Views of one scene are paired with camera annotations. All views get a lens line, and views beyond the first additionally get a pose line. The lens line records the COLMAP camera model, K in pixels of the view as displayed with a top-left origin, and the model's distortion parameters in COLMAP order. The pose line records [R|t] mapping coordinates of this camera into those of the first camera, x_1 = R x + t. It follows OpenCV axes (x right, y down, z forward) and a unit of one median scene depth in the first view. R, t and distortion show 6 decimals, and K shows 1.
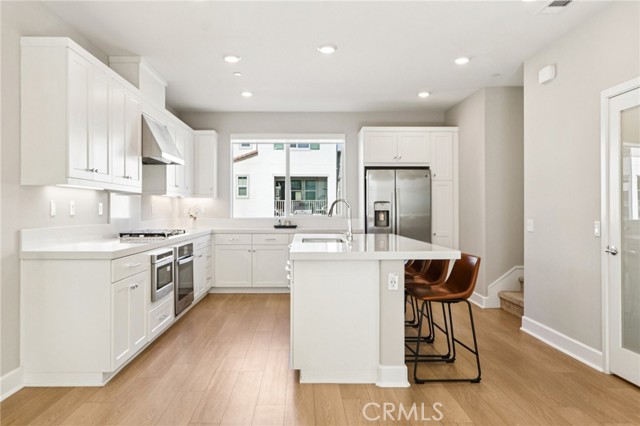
lens RADIAL K [[487.6, 0, 305.3], [0, 487.6, 204.1], [0, 0, 1]] dist [0.002133, 0.002398]
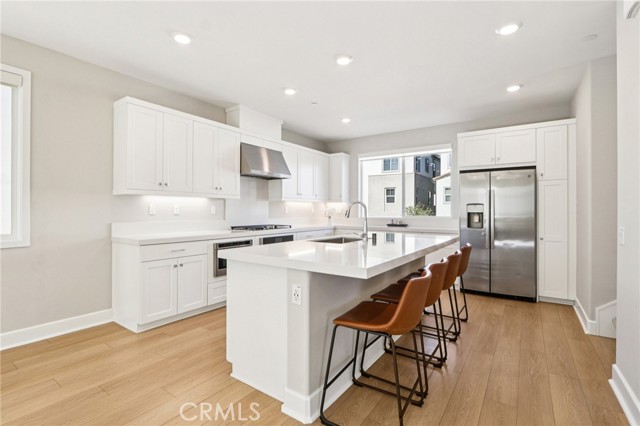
lens RADIAL K [[302.4, 0, 307.5], [0, 302.4, 208.0], [0, 0, 1]] dist [-0.016840, 0.005911]
pose [[0.803519, -0.002614, -0.595273, 0.309294], [0.002977, 0.999995, -0.000373, 0.003649], [0.595272, -0.001472, 0.803523, 0.350225]]
